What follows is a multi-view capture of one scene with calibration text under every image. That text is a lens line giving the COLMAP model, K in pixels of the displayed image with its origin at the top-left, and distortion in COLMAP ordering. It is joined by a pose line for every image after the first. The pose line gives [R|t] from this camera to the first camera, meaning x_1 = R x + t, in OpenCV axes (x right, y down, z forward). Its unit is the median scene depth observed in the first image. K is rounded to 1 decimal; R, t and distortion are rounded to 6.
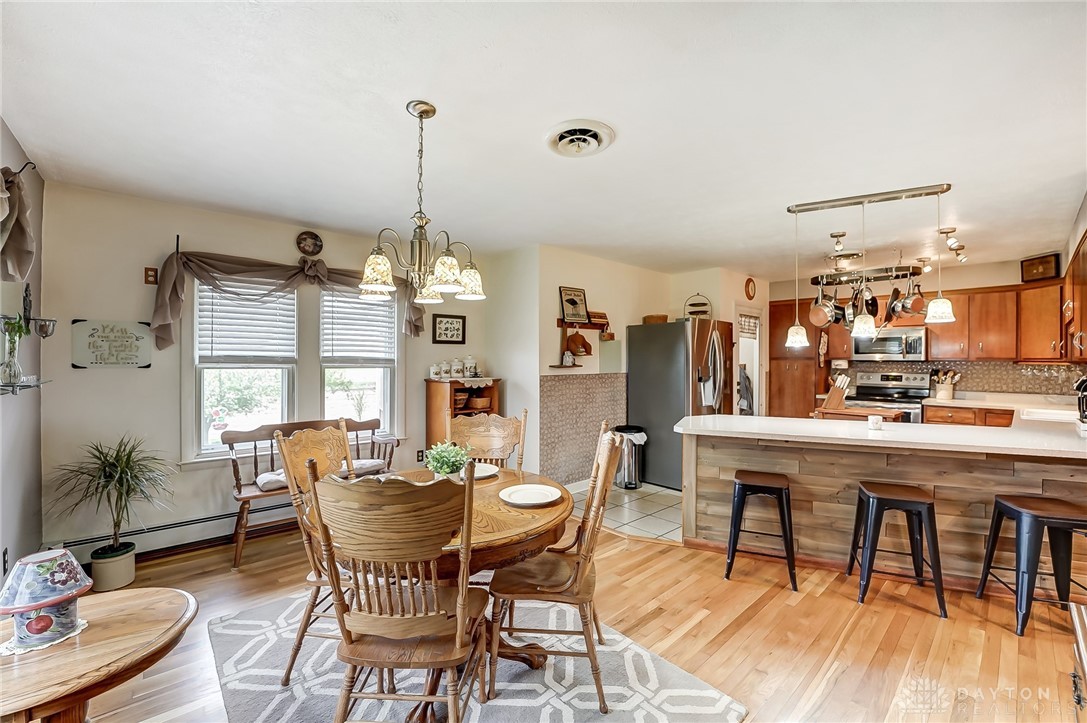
lens RADIAL K [[450.2, 0, 543.5], [0, 450.2, 361.5], [0, 0, 1]] dist [-0.030529, -0.000017]
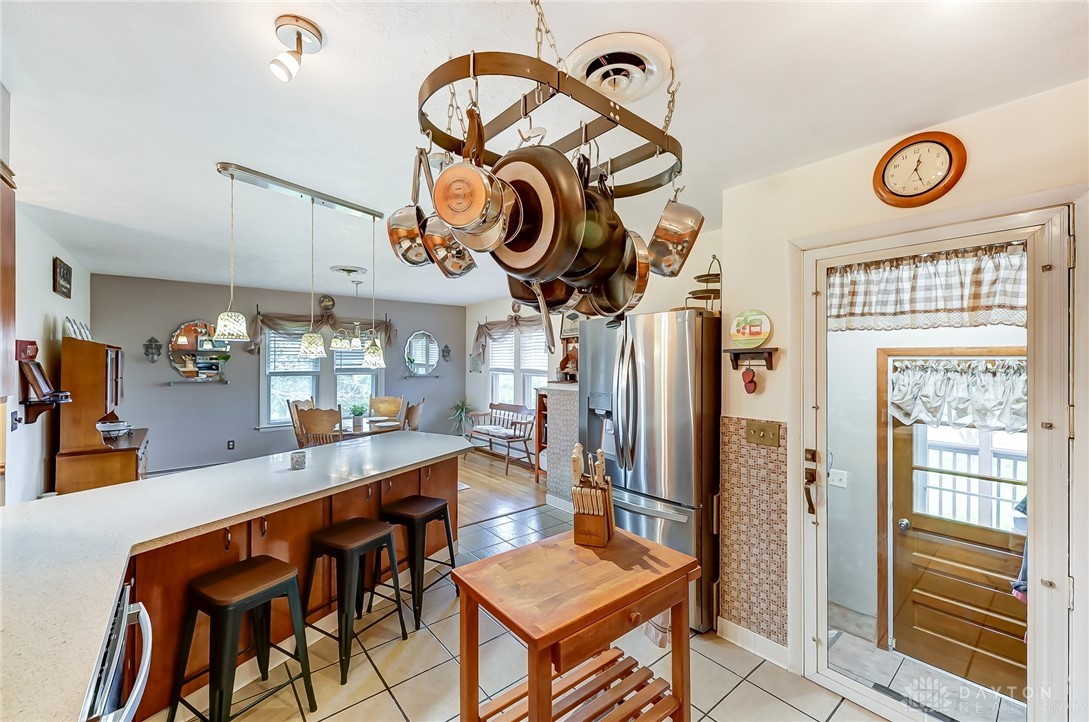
lens RADIAL K [[435.1, 0, 539.6], [0, 435.1, 358.8], [0, 0, 1]] dist [0.000933, 0.000102]
pose [[-0.048603, -0.004220, -0.998809, 1.179963], [-0.002018, 0.999989, -0.004127, -0.042283], [0.998816, 0.001815, -0.048611, 1.130077]]
